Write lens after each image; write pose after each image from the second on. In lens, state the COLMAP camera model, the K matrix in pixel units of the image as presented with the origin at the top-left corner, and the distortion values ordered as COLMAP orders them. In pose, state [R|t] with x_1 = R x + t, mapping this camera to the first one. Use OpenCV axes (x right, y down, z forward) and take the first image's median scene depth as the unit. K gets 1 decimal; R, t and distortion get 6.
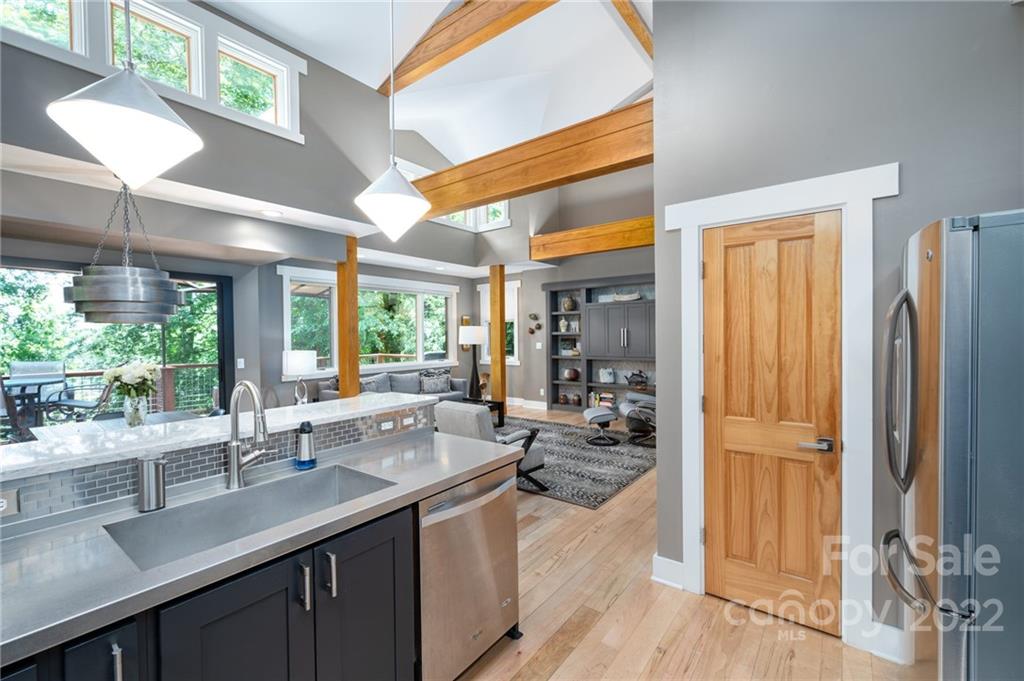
lens RADIAL K [[434.5, 0, 512.0], [0, 434.5, 340.5], [0, 0, 1]] dist [0.000168, 0.000048]
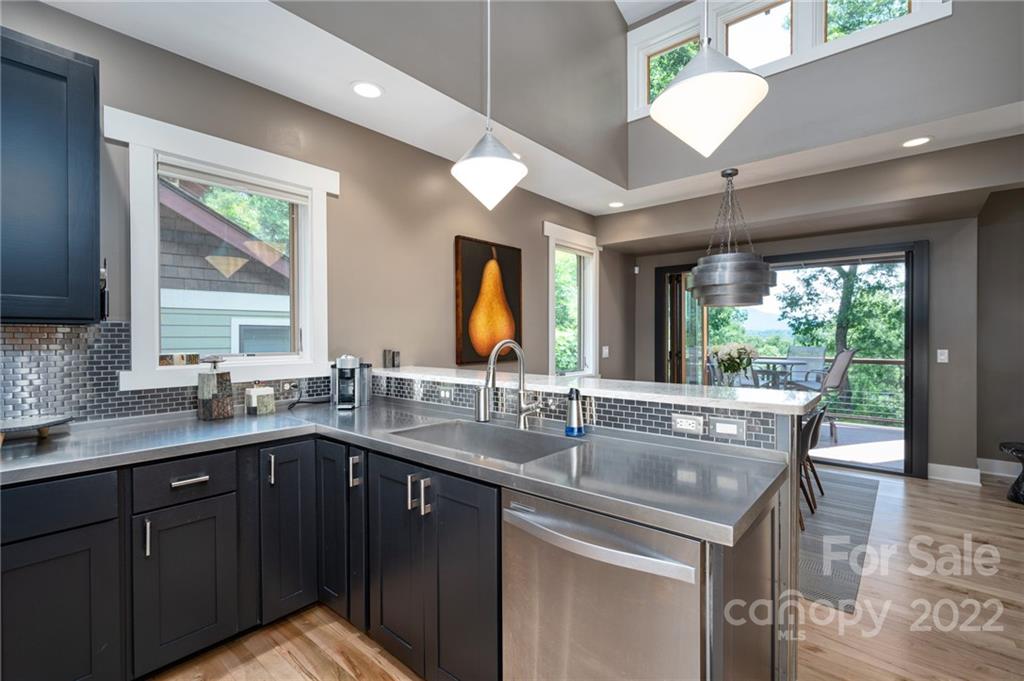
lens RADIAL K [[458.3, 0, 512.0], [0, 458.3, 340.5], [0, 0, 1]] dist [0.001027, 0.000511]
pose [[-0.051622, 0.022933, -0.998403, 0.571438], [-0.011520, 0.999656, 0.023558, 0.052506], [0.998600, 0.012717, -0.051340, 0.908458]]
